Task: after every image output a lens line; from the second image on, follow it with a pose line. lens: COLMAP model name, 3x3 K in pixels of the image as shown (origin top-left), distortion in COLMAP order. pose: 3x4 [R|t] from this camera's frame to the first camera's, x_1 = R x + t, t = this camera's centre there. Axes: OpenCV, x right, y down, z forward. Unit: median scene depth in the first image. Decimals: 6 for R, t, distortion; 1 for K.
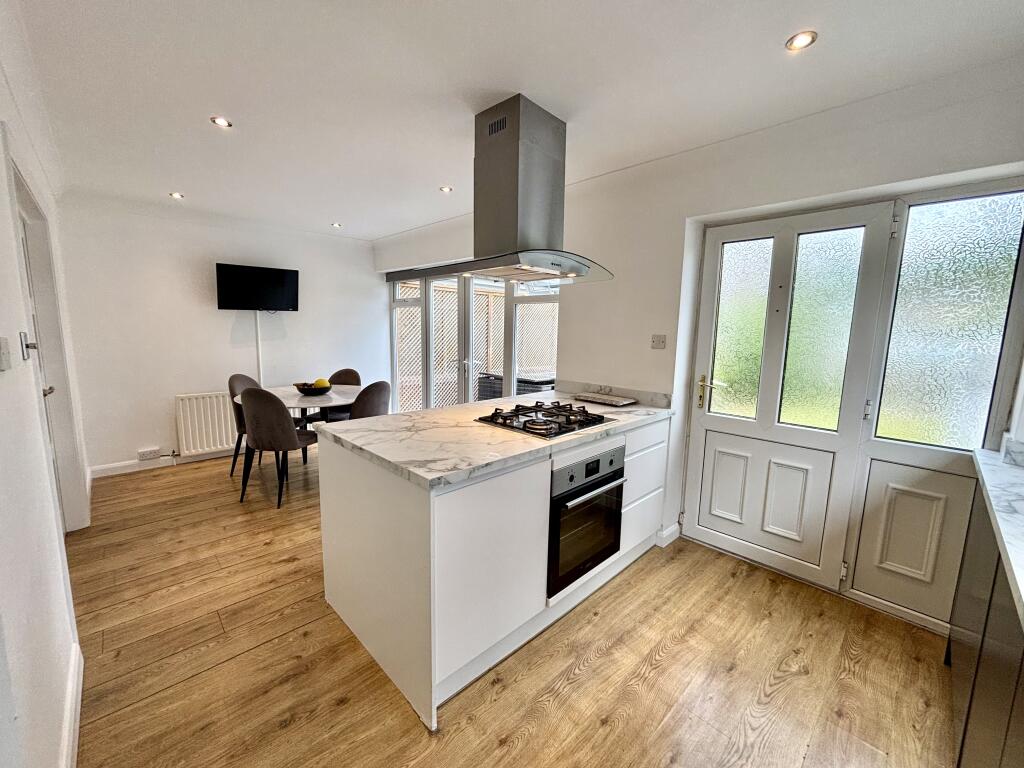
lens RADIAL K [[413.6, 0, 508.8], [0, 413.6, 380.2], [0, 0, 1]] dist [0.001152, 0.000468]
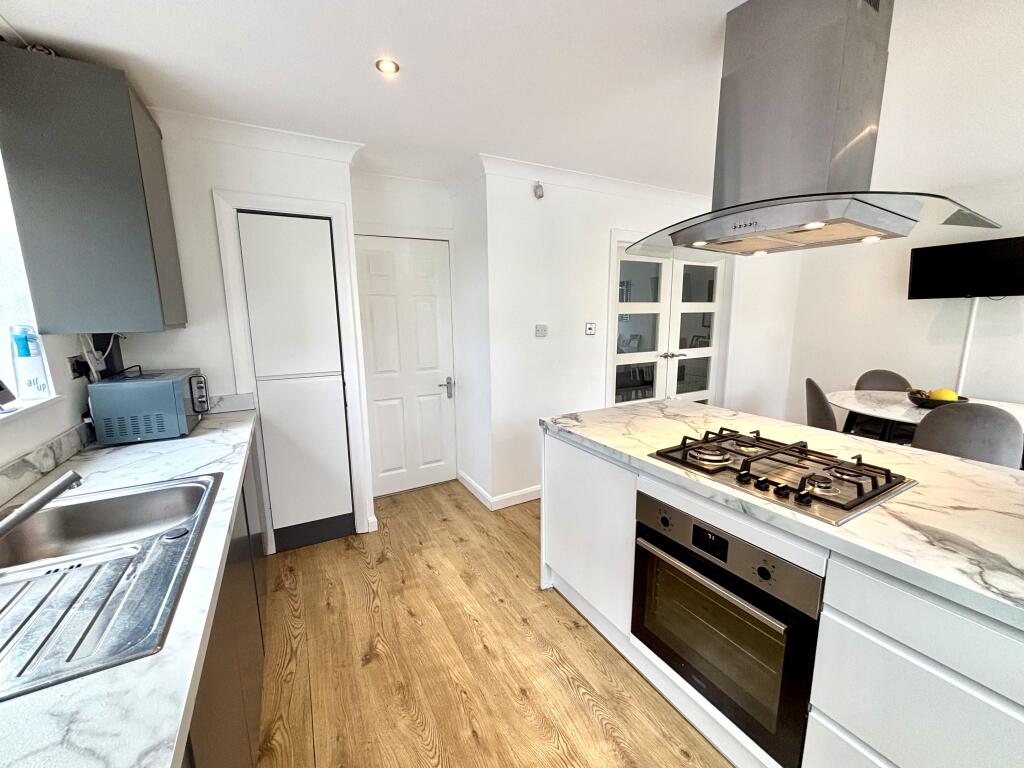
lens RADIAL K [[413.6, 0, 515.9], [0, 413.6, 385.6], [0, 0, 1]] dist [0.001152, 0.000468]
pose [[-0.245584, 0.153440, -0.957154, 0.909427], [-0.121679, 0.974704, 0.187473, -0.113133], [0.961708, 0.162506, -0.220701, 0.872378]]
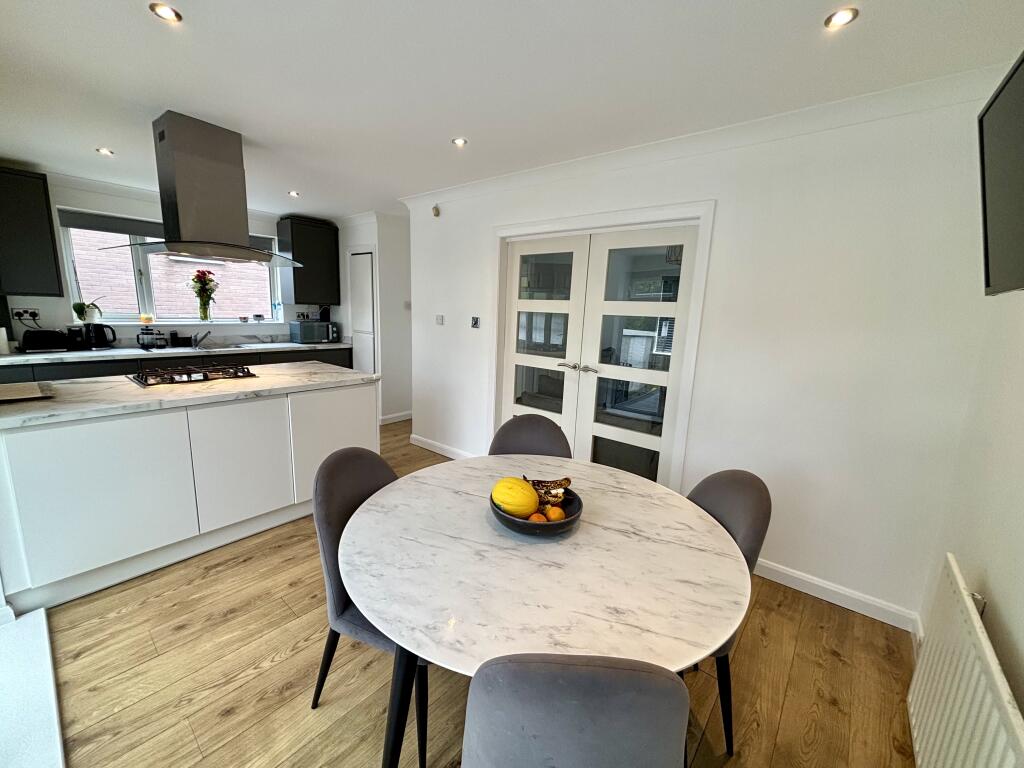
lens RADIAL K [[413.6, 0, 519.5], [0, 413.6, 379.9], [0, 0, 1]] dist [0.001152, 0.000468]
pose [[-0.989555, -0.035550, -0.139703, -0.819919], [-0.075774, 0.952704, 0.294300, -0.380069], [0.122633, 0.301812, -0.945447, 2.651694]]
